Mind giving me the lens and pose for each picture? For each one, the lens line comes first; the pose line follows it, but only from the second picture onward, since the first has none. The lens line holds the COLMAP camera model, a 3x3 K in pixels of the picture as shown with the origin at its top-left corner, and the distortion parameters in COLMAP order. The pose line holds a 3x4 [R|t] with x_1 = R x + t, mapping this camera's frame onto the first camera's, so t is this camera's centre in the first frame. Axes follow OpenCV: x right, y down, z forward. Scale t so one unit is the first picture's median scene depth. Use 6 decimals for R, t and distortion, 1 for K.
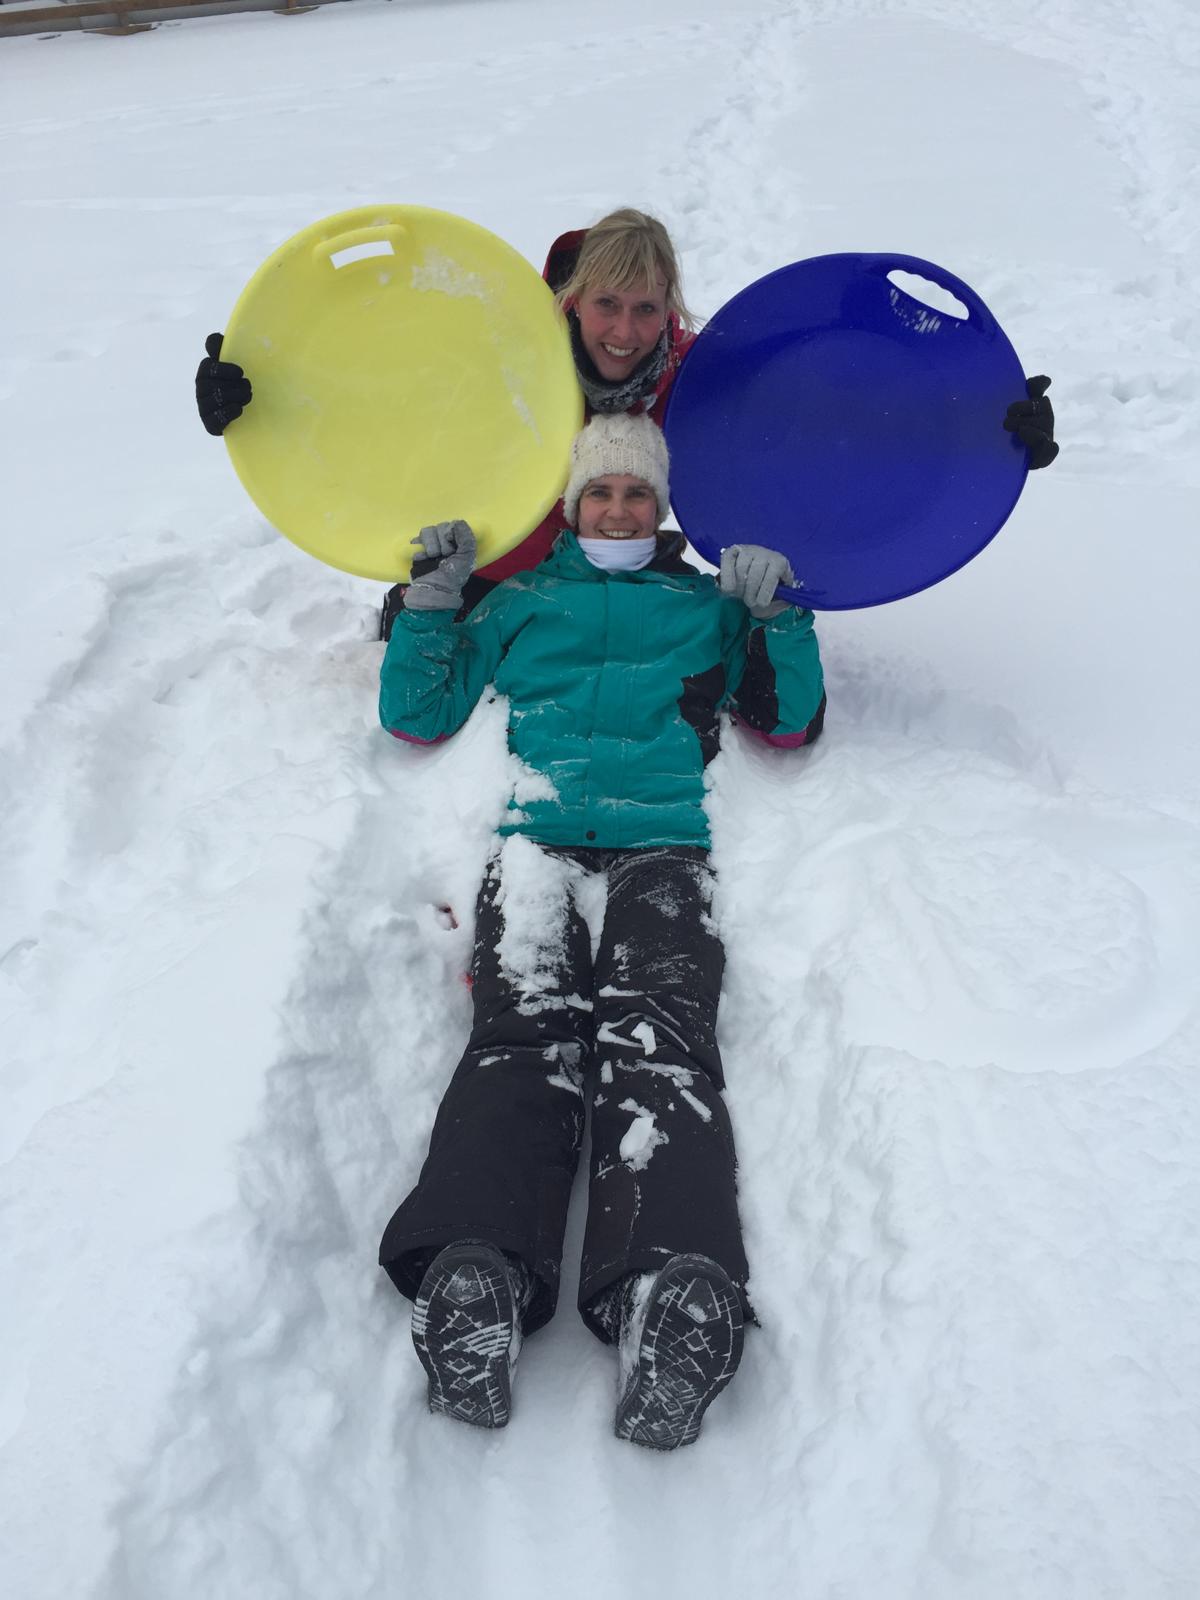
lens RADIAL K [[1334.9, 0, 600.0], [0, 1334.9, 800.0], [0, 0, 1]] dist [0.112376, -0.143372]
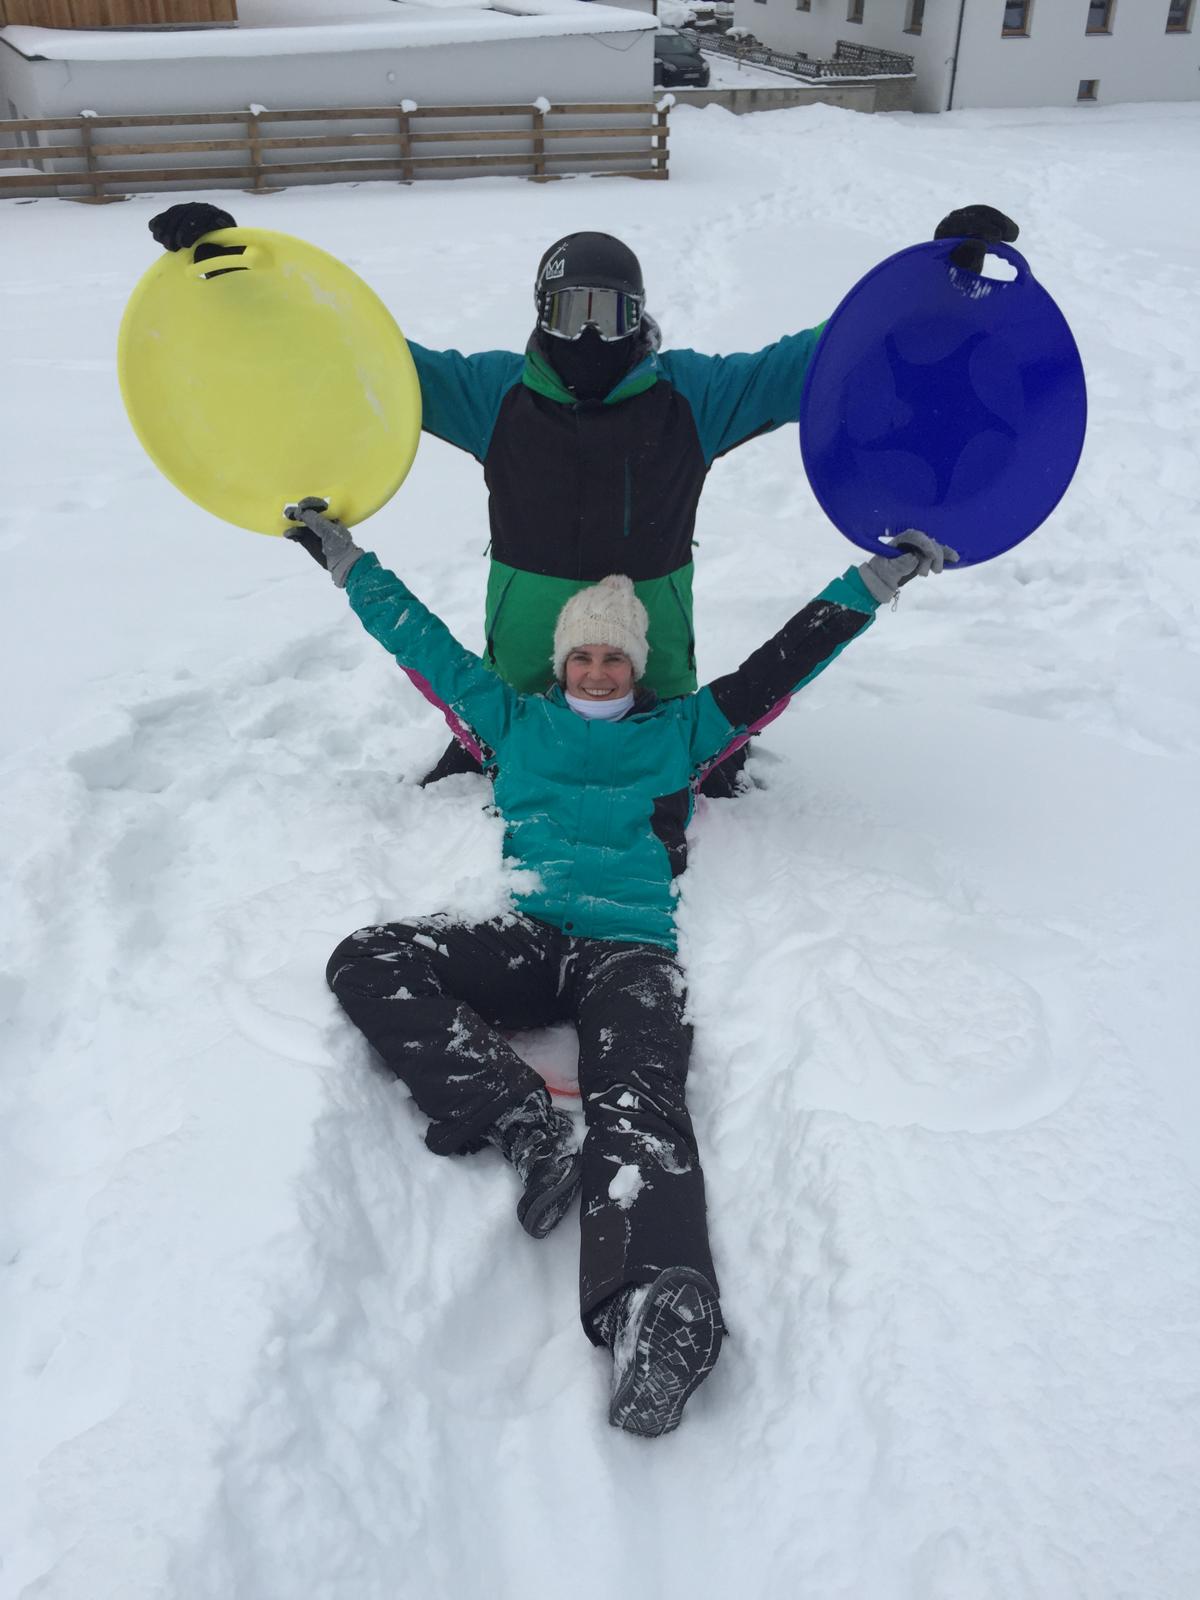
lens RADIAL K [[1334.9, 0, 600.0], [0, 1334.9, 800.0], [0, 0, 1]] dist [0.112376, -0.143372]
pose [[0.998201, 0.026303, 0.053876, -0.067686], [-0.020360, 0.993939, -0.108033, 0.042846], [-0.056391, 0.106742, 0.992686, -0.223175]]
